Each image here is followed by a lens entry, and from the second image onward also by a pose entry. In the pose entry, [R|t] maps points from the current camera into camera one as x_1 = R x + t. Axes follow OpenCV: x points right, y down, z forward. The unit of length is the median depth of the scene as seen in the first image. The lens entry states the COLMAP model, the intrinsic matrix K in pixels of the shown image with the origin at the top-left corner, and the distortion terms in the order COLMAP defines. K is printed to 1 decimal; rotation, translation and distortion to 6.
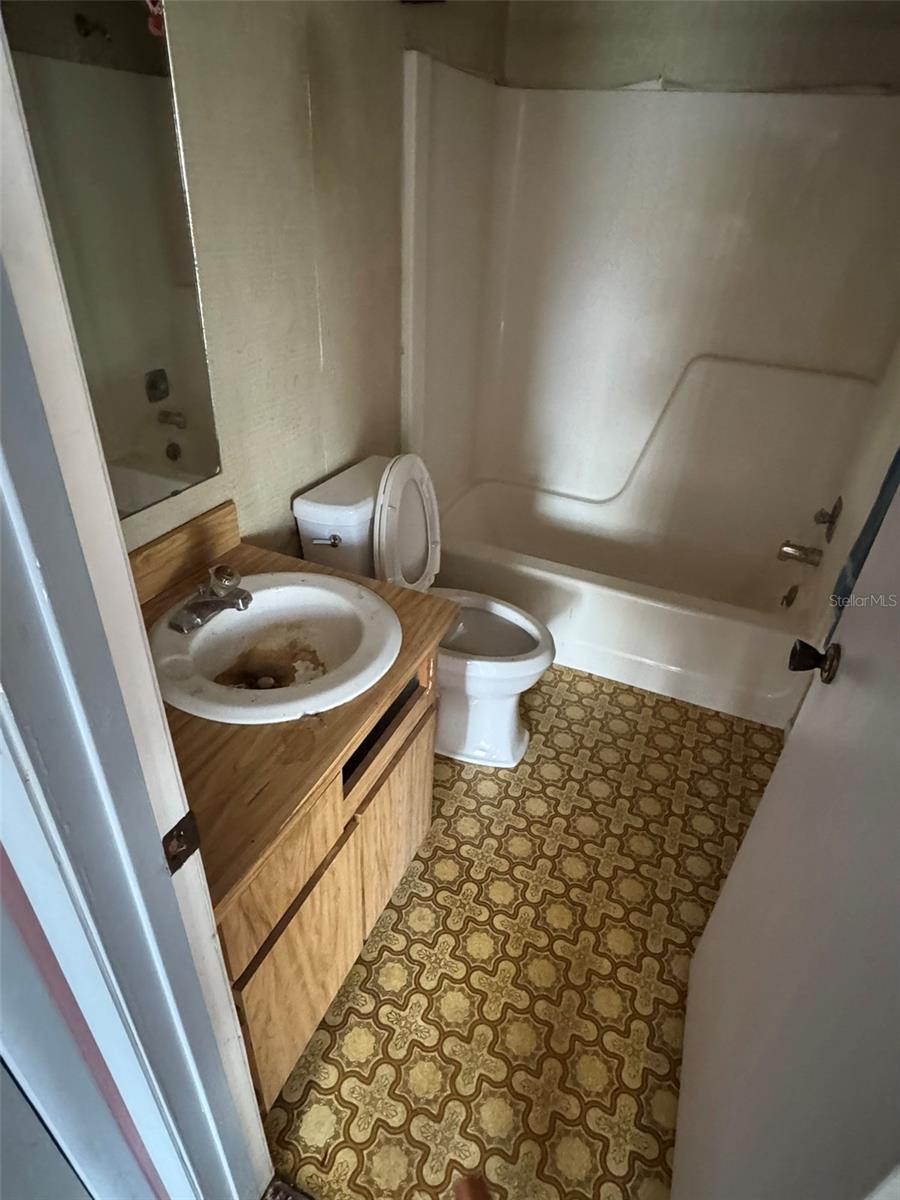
lens RADIAL K [[658.1, 0, 450.0], [0, 658.1, 600.0], [0, 0, 1]] dist [0.000683, 0.000135]
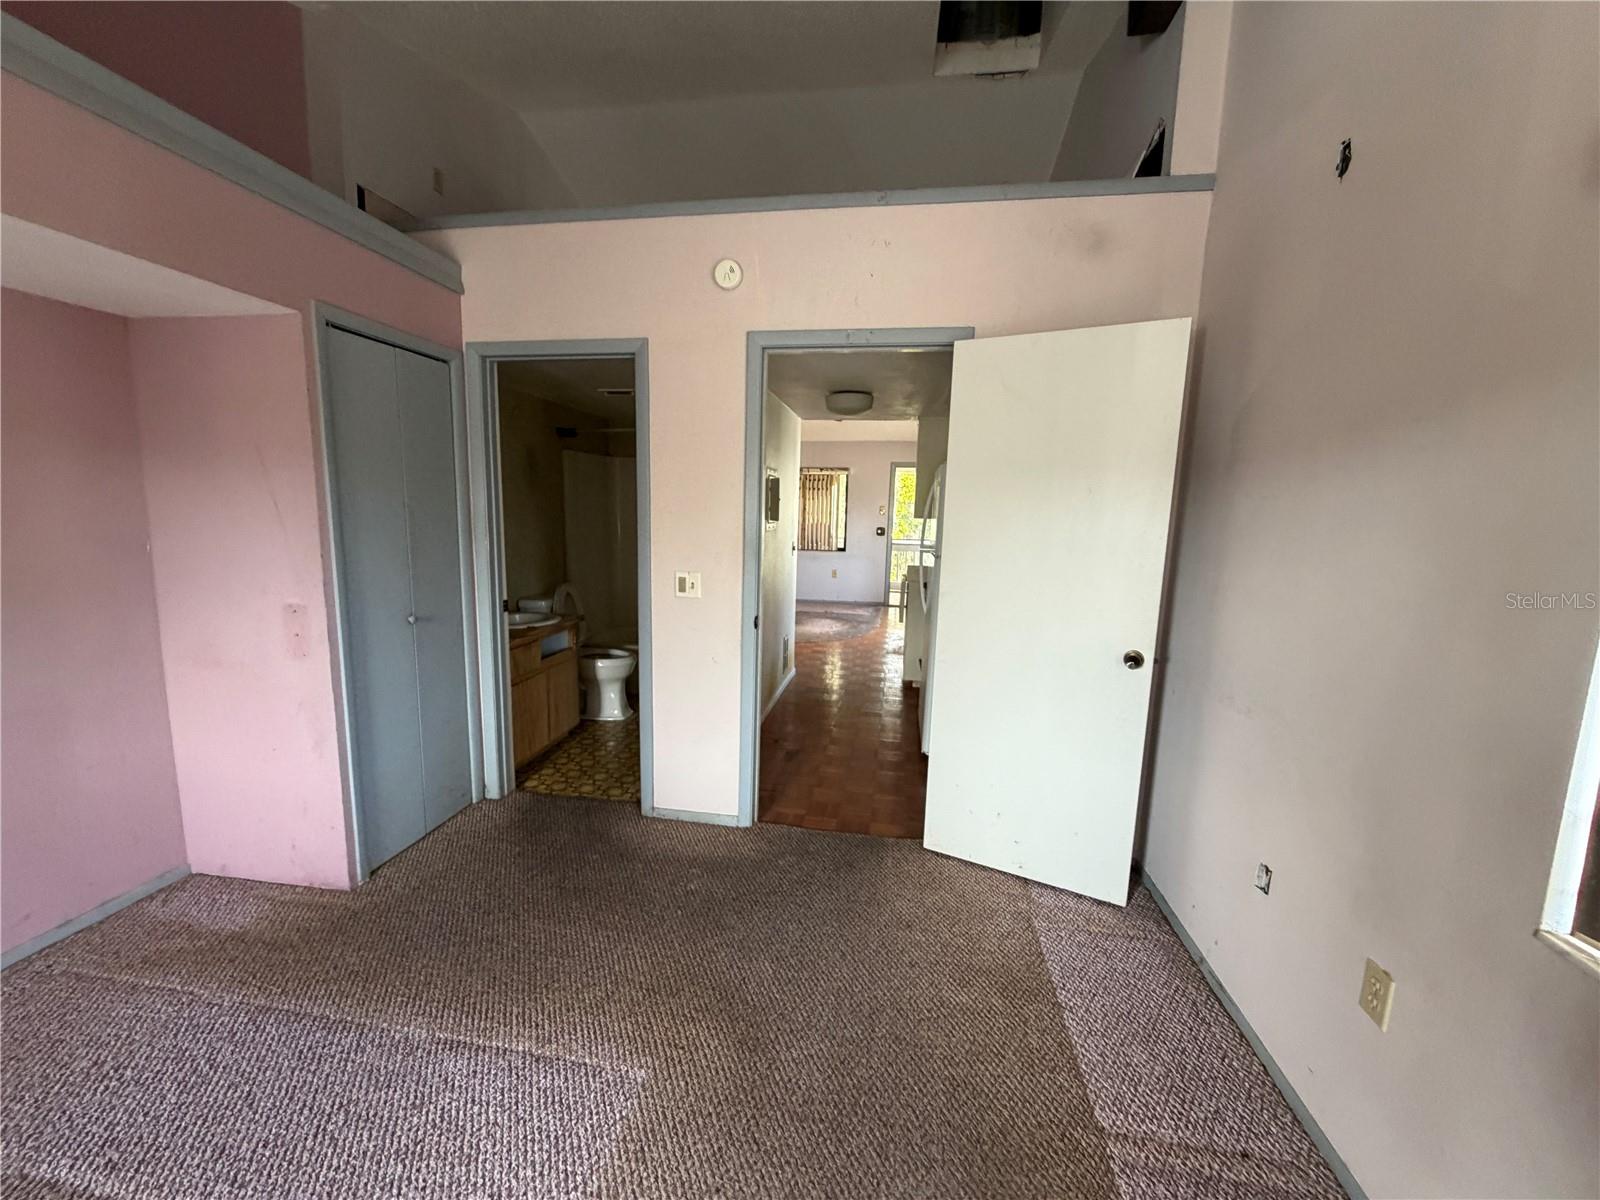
lens RADIAL K [[645.9, 0, 800.0], [0, 645.9, 600.0], [0, 0, 1]] dist [-0.001014, -0.000036]
pose [[0.968894, -0.064286, 0.238981, 0.200424], [0.152132, 0.916379, -0.370278, 0.881148], [-0.195193, 0.395116, 0.897654, -1.344437]]
